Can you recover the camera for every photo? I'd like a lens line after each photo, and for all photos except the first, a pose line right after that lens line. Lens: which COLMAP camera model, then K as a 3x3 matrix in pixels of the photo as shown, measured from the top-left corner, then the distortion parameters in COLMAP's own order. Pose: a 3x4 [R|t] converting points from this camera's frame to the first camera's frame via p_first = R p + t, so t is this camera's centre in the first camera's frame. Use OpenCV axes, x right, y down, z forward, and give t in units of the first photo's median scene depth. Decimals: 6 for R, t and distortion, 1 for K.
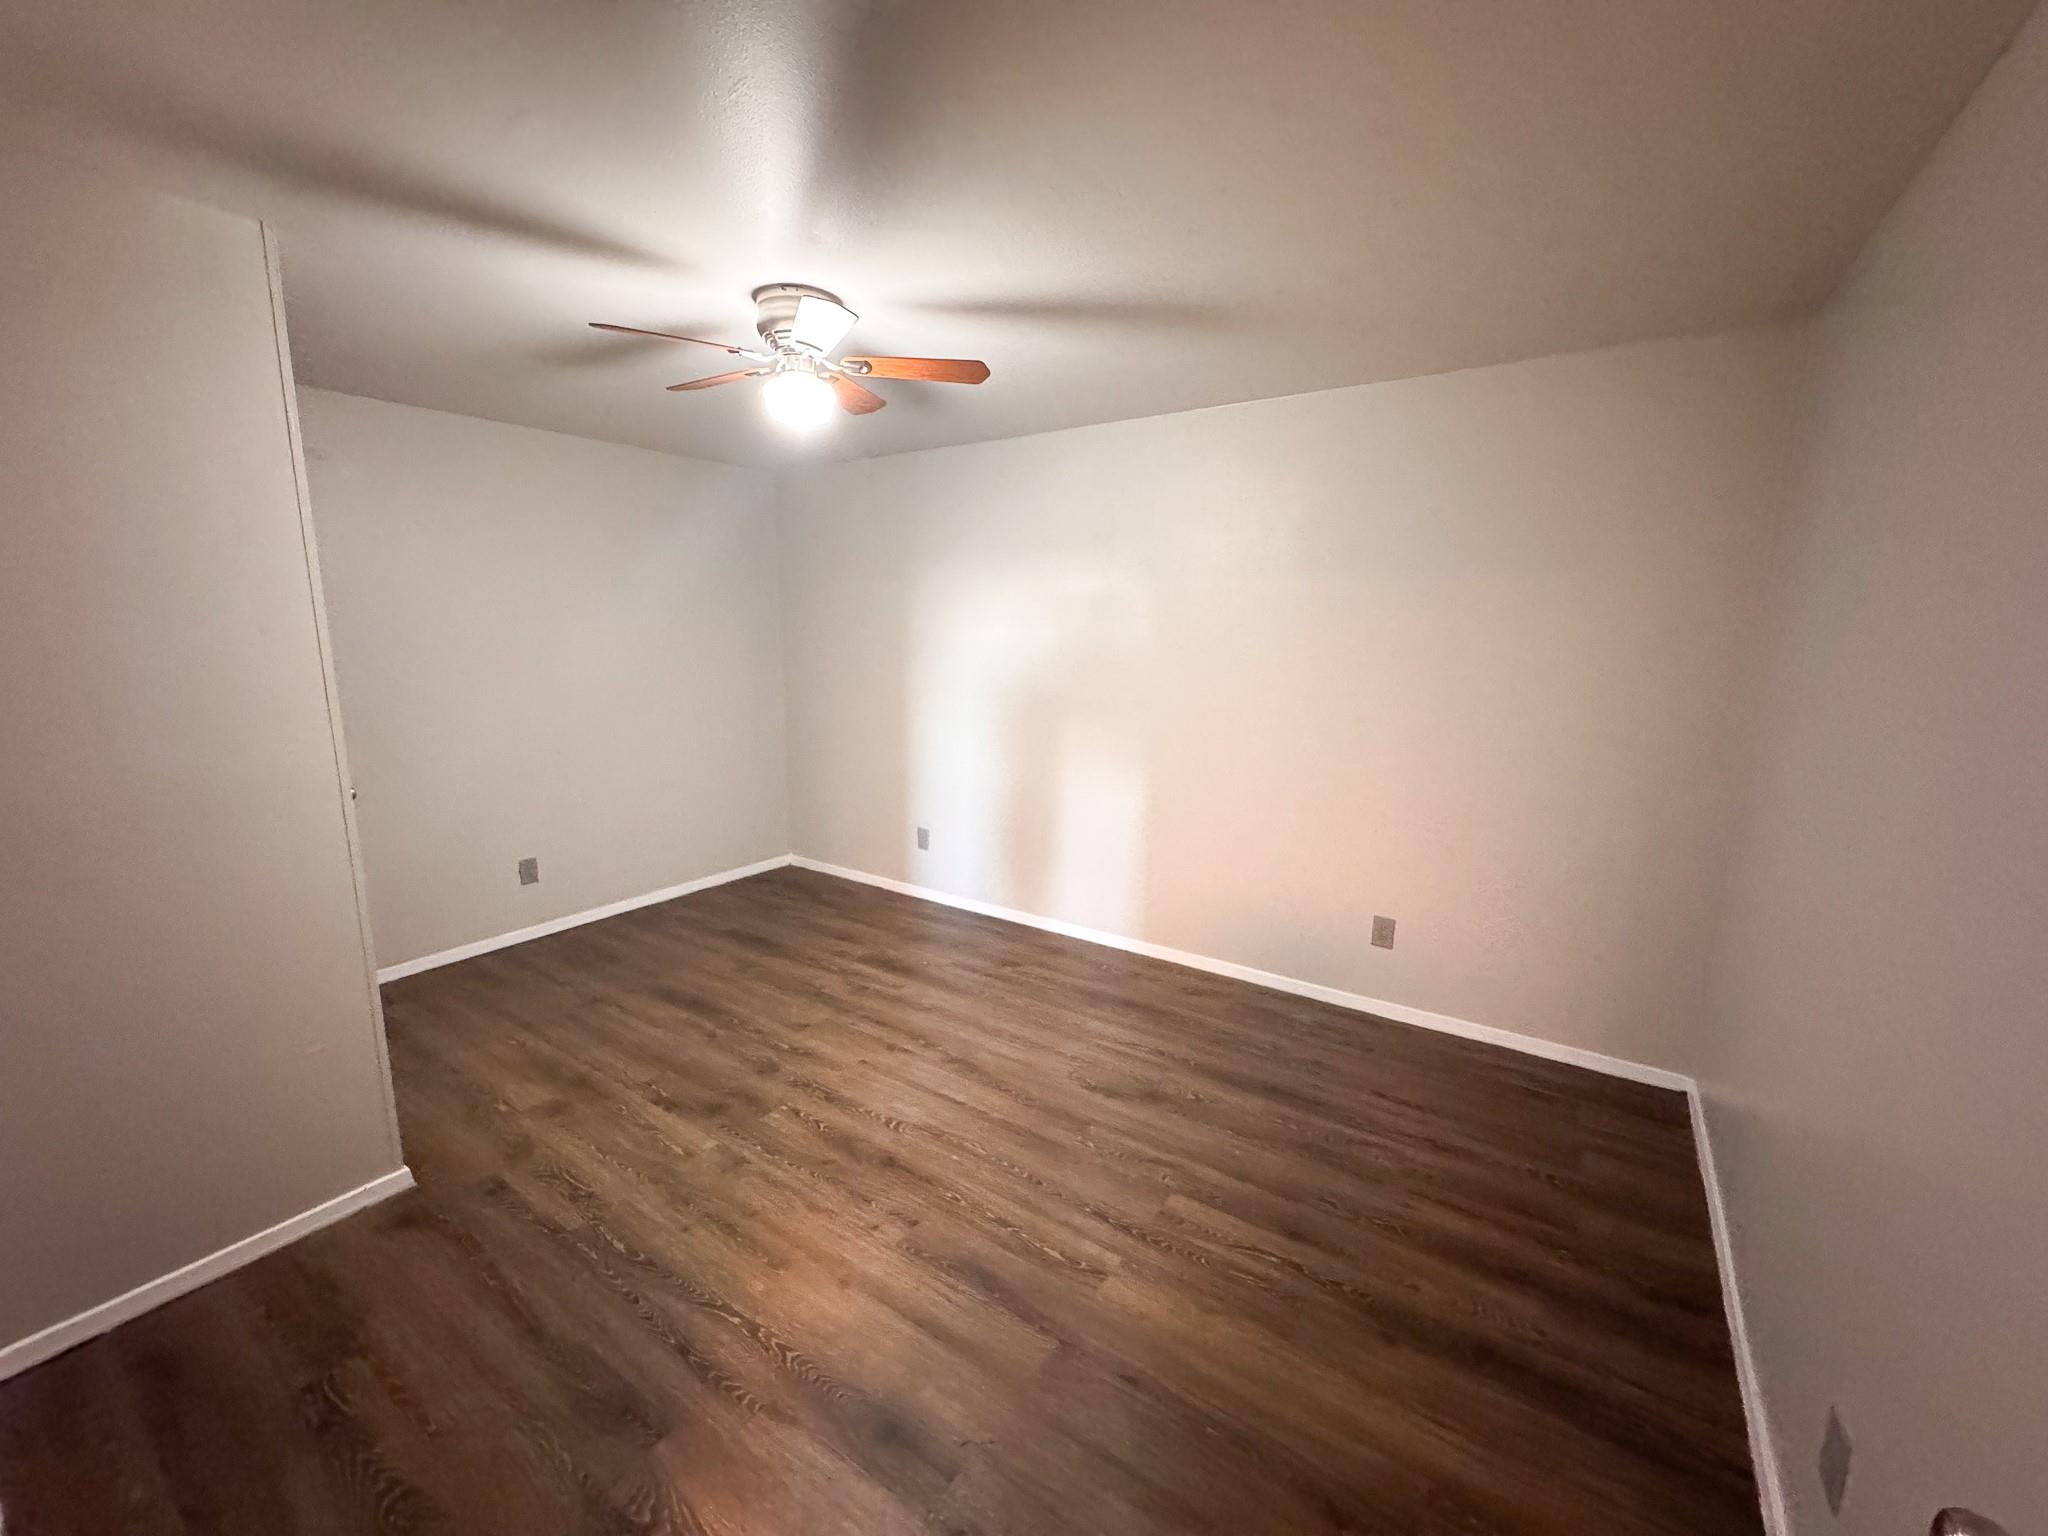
lens RADIAL K [[814.4, 0, 1024.1], [0, 814.4, 765.4], [0, 0, 1]] dist [-0.001146, 0.000418]
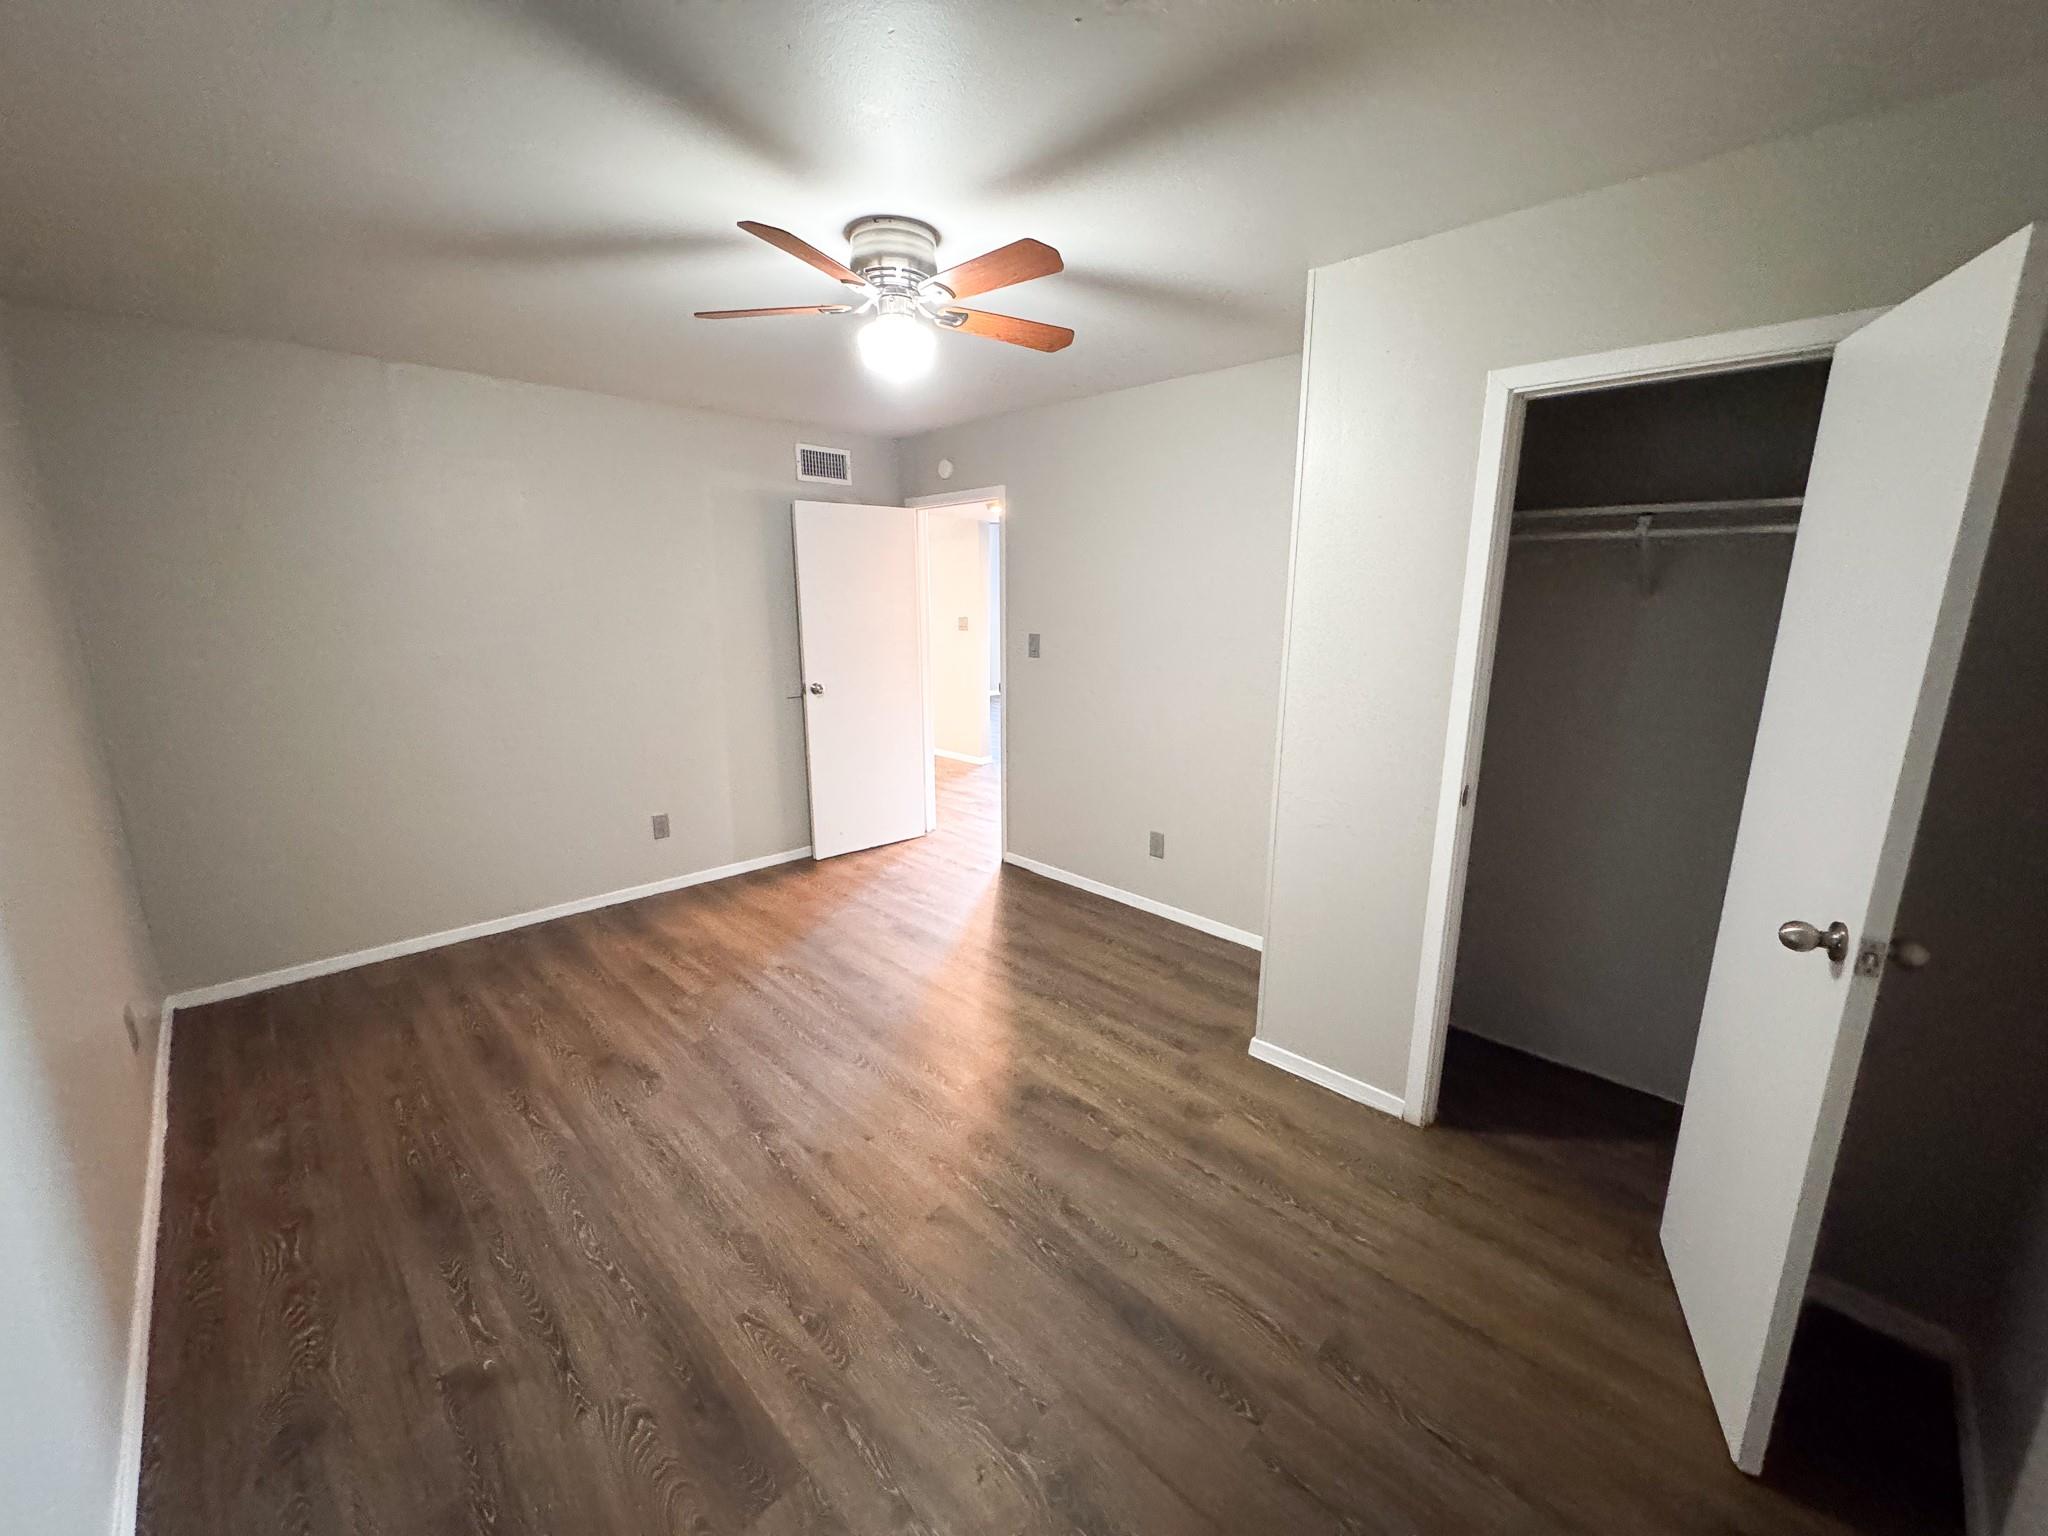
lens RADIAL K [[814.4, 0, 1024.1], [0, 814.4, 765.4], [0, 0, 1]] dist [-0.001146, 0.000418]
pose [[-0.982022, -0.054644, 0.180685, -0.541657], [0.018936, 0.923840, 0.382310, -0.324312], [-0.187815, 0.378859, -0.906196, 1.781760]]
